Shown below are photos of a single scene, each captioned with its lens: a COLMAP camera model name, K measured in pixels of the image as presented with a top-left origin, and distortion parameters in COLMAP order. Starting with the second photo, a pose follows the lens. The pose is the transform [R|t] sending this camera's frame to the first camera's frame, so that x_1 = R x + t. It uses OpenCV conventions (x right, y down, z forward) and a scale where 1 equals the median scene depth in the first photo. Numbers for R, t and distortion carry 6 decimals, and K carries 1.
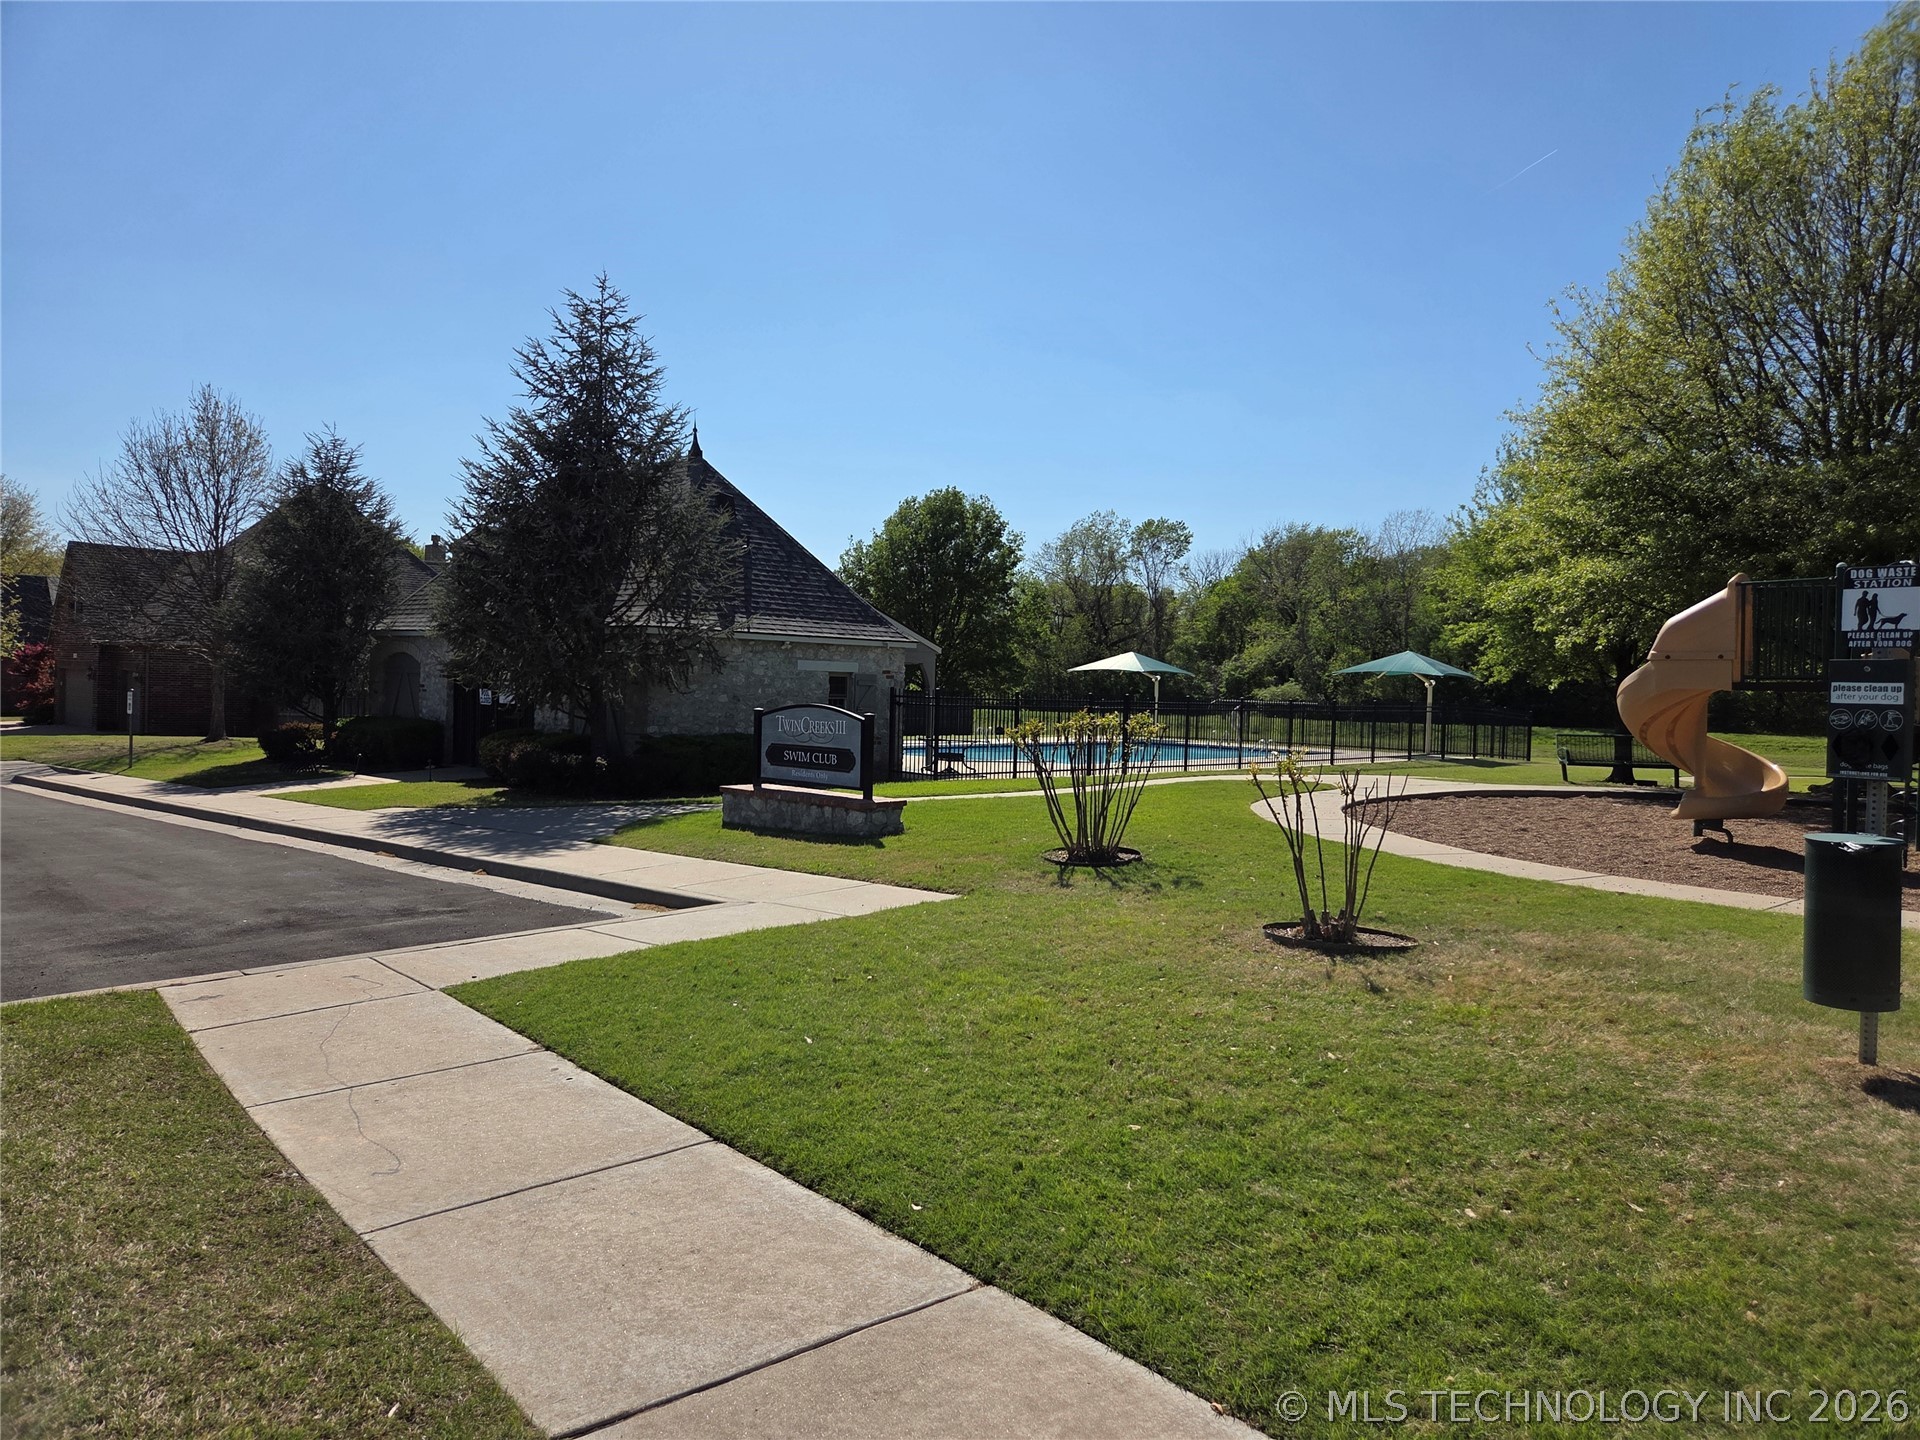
lens RADIAL K [[1278.4, 0, 955.8], [0, 1278.4, 690.4], [0, 0, 1]] dist [0.072897, -0.054404]
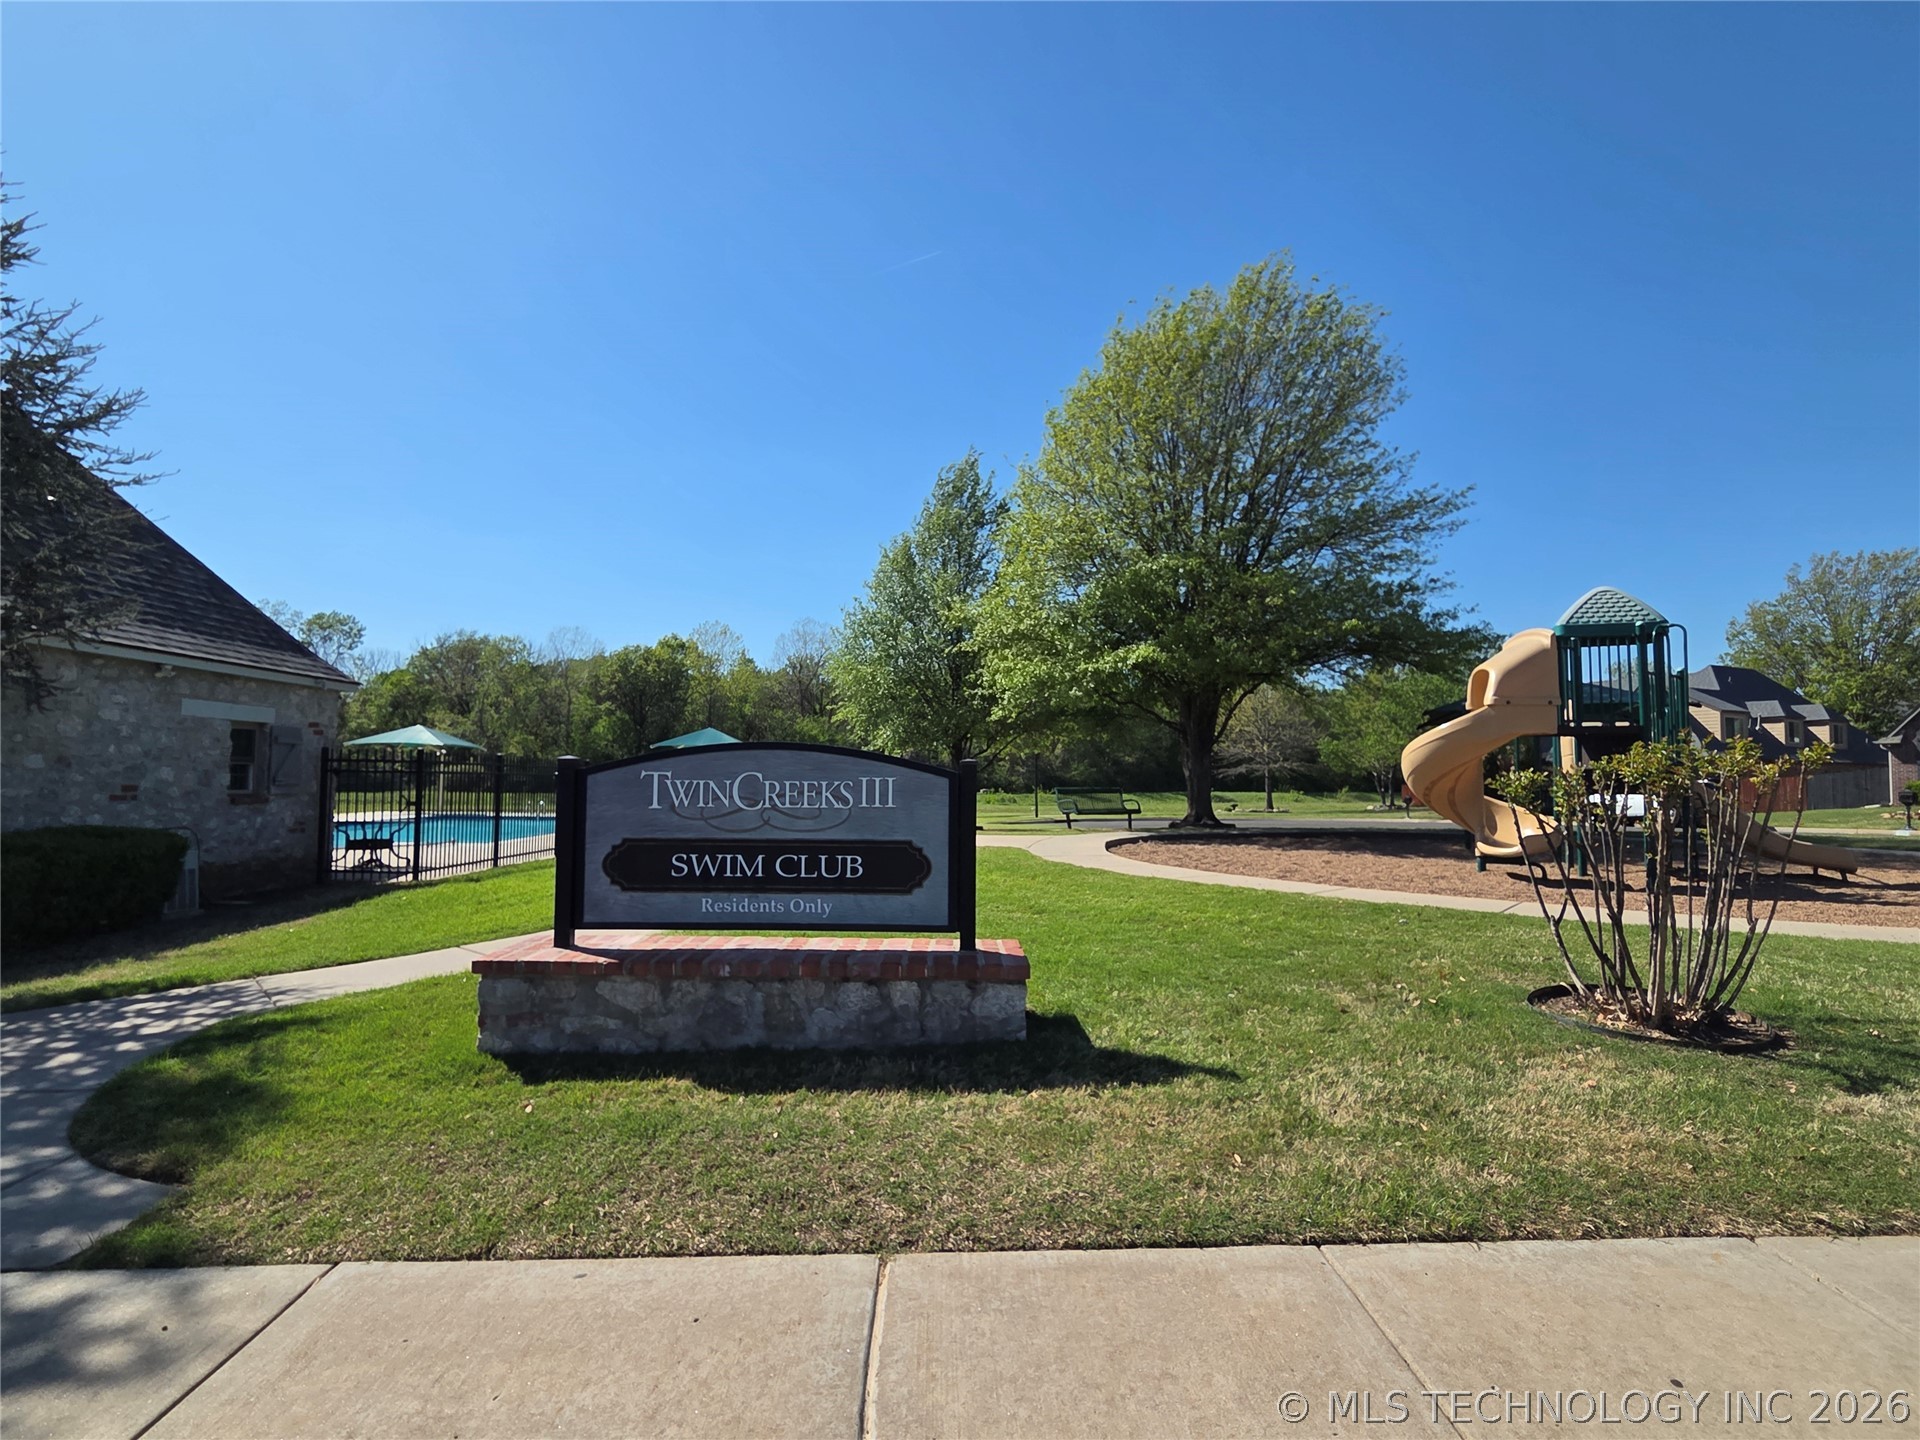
lens RADIAL K [[923.5, 0, 949.0], [0, 923.5, 734.9], [0, 0, 1]] dist [-0.000628, 0.001102]
pose [[0.708702, 0.013000, 0.705388, -0.176371], [0.012178, 0.999456, -0.030655, 0.011219], [-0.705403, 0.030316, 0.708158, 0.445638]]
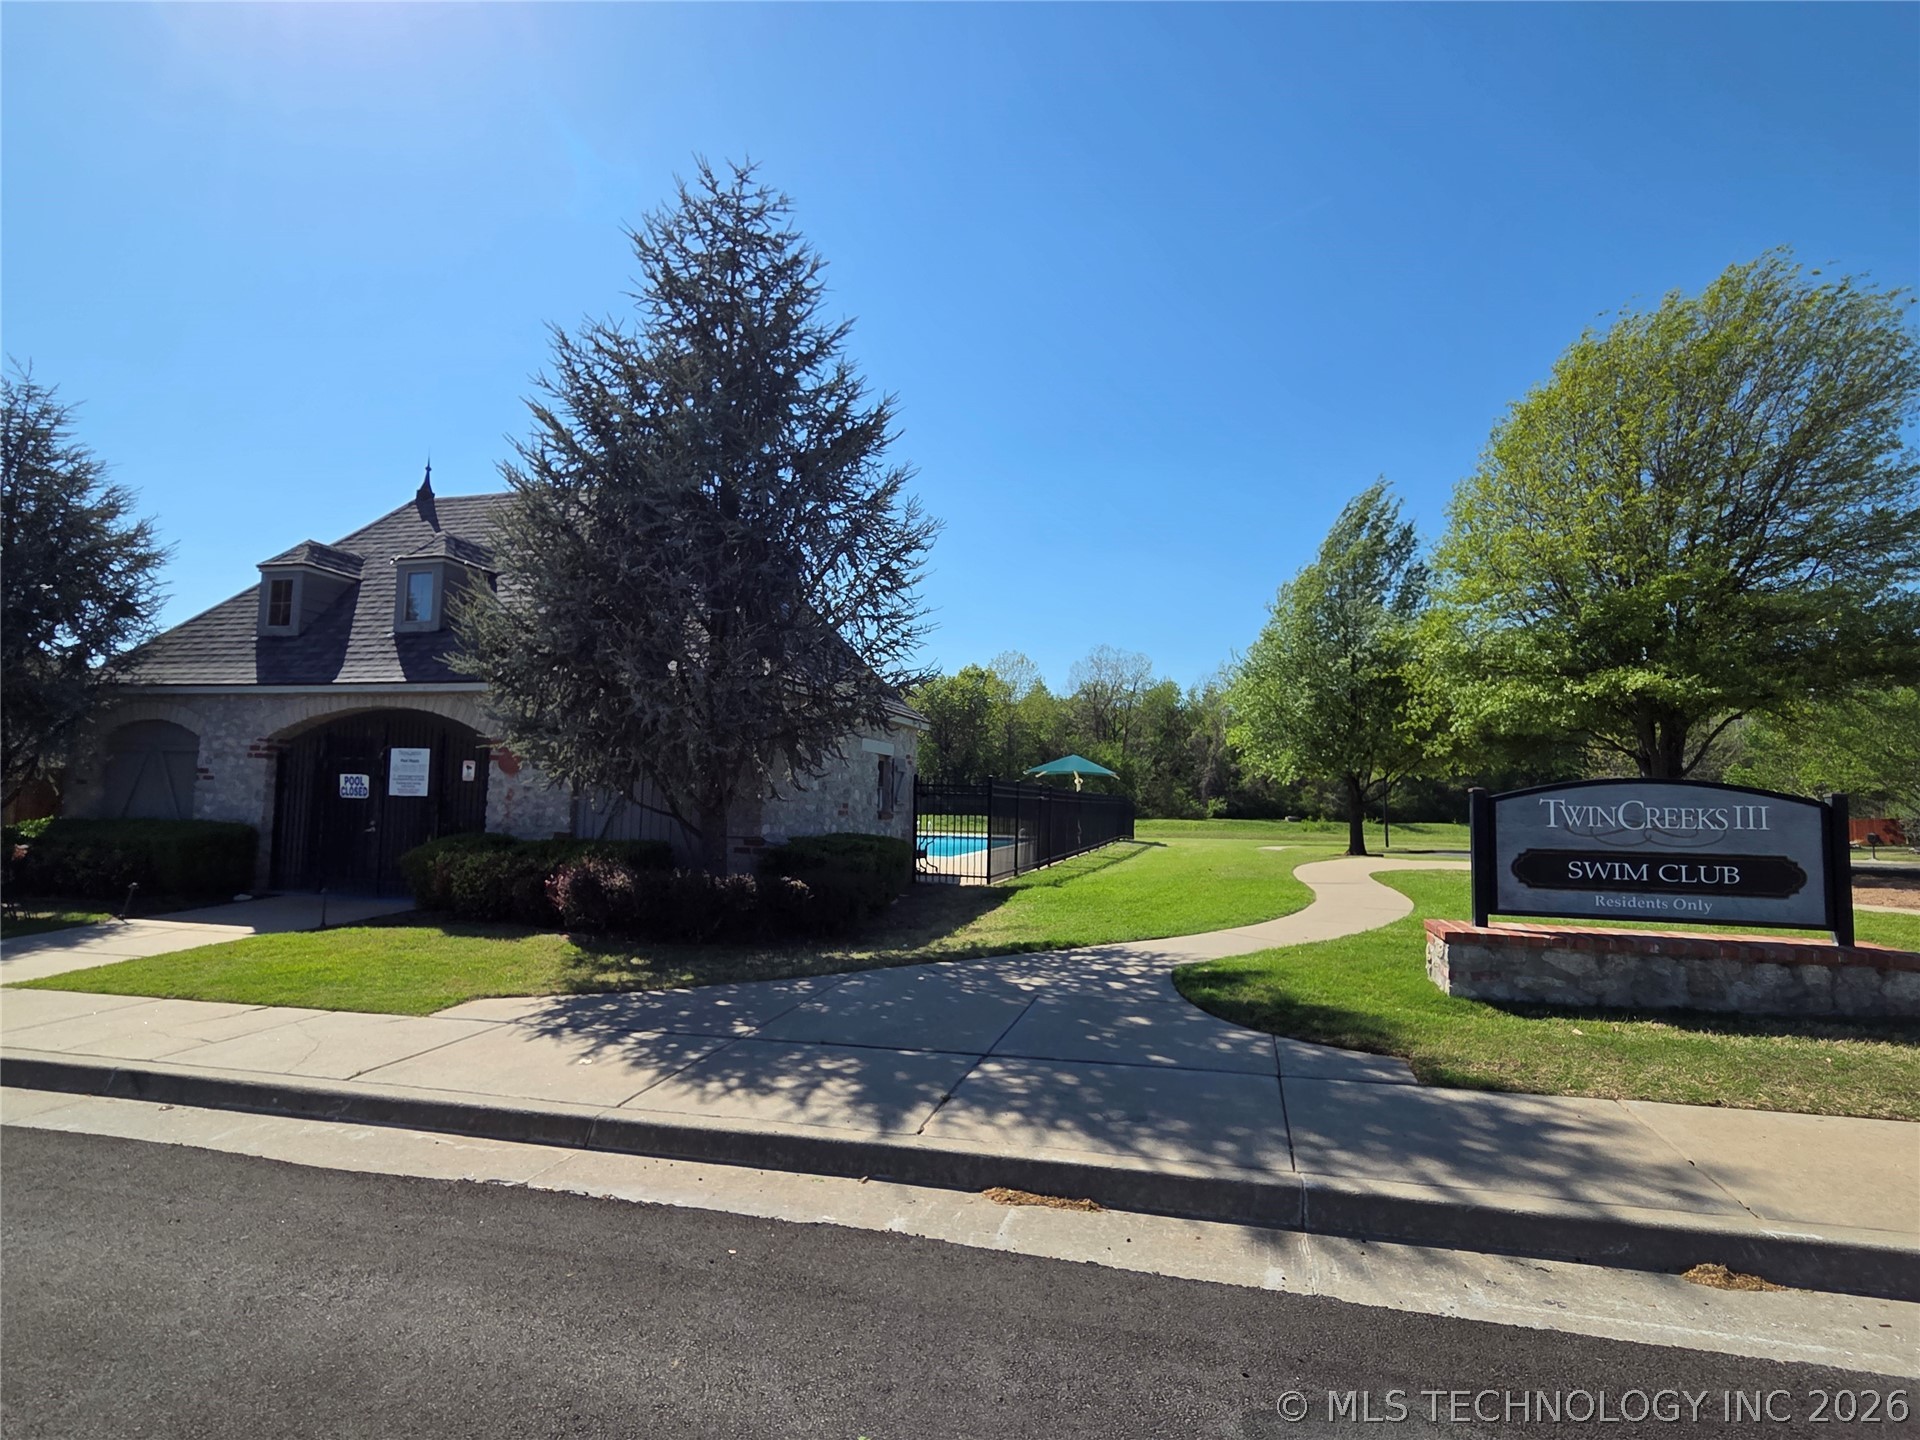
lens RADIAL K [[923.5, 0, 949.0], [0, 923.5, 734.9], [0, 0, 1]] dist [-0.000628, 0.001102]
pose [[0.879607, 0.024215, 0.475085, -0.353203], [0.004610, 0.998223, -0.059414, 0.008761], [-0.475679, 0.054451, 0.877932, 0.476788]]
